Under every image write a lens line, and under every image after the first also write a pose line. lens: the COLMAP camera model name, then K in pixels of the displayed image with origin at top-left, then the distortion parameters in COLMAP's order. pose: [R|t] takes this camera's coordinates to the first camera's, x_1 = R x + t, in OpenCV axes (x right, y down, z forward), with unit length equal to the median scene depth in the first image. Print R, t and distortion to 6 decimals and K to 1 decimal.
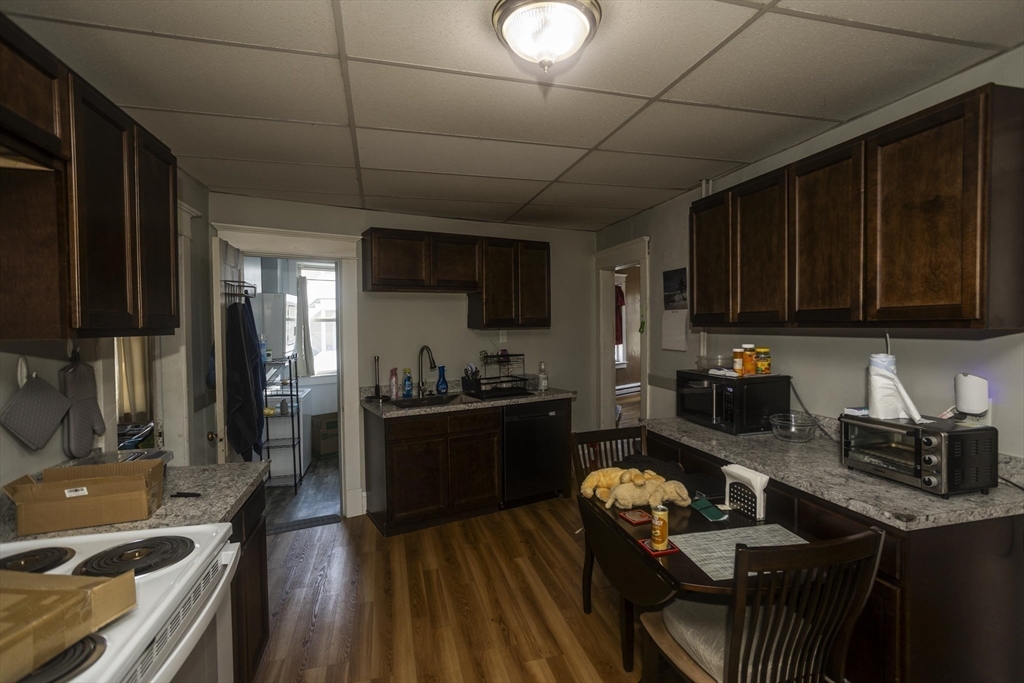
lens RADIAL K [[500.4, 0, 515.8], [0, 500.4, 337.6], [0, 0, 1]] dist [-0.050938, 0.036184]
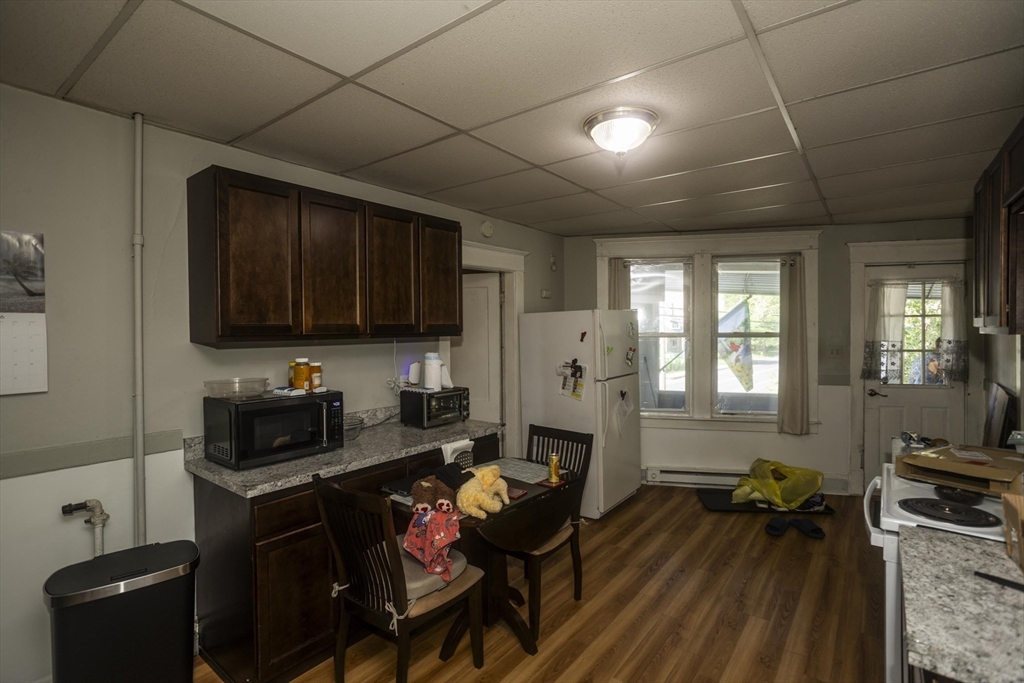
lens RADIAL K [[500.4, 0, 515.8], [0, 500.4, 337.6], [0, 0, 1]] dist [-0.050938, 0.036184]
pose [[-0.621393, 0.003563, 0.783491, -0.632999], [0.037863, 0.998958, 0.025487, -0.041895], [-0.782583, 0.045503, -0.620881, 1.546953]]
